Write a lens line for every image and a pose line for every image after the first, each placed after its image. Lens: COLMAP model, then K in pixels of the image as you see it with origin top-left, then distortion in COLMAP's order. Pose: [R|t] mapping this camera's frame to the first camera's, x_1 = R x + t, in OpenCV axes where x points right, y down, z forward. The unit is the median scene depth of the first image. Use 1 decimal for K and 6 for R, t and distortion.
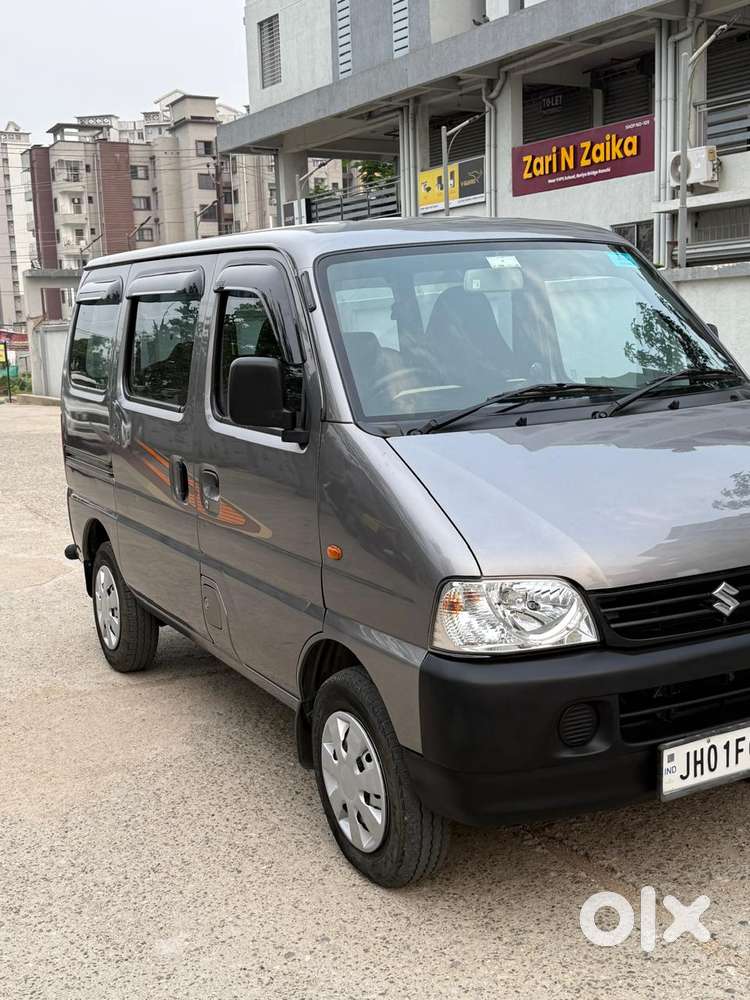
lens RADIAL K [[1238.2, 0, 368.4], [0, 1238.2, 500.8], [0, 0, 1]] dist [0.106903, 0.000000]
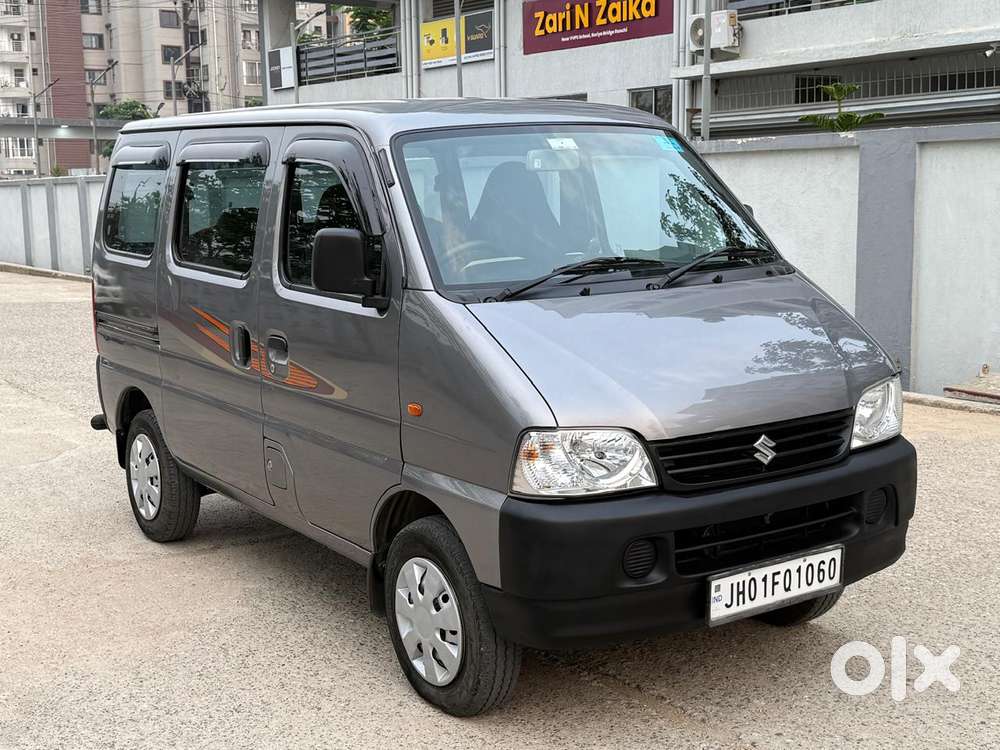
lens RADIAL K [[1393.3, 0, 497.2], [0, 1393.3, 380.6], [0, 0, 1]] dist [0.104588, 0.000000]
pose [[0.994373, 0.005750, 0.105782, -0.076983], [-0.005374, 0.999978, -0.003839, 0.018646], [-0.105802, 0.003249, 0.994382, -0.201860]]
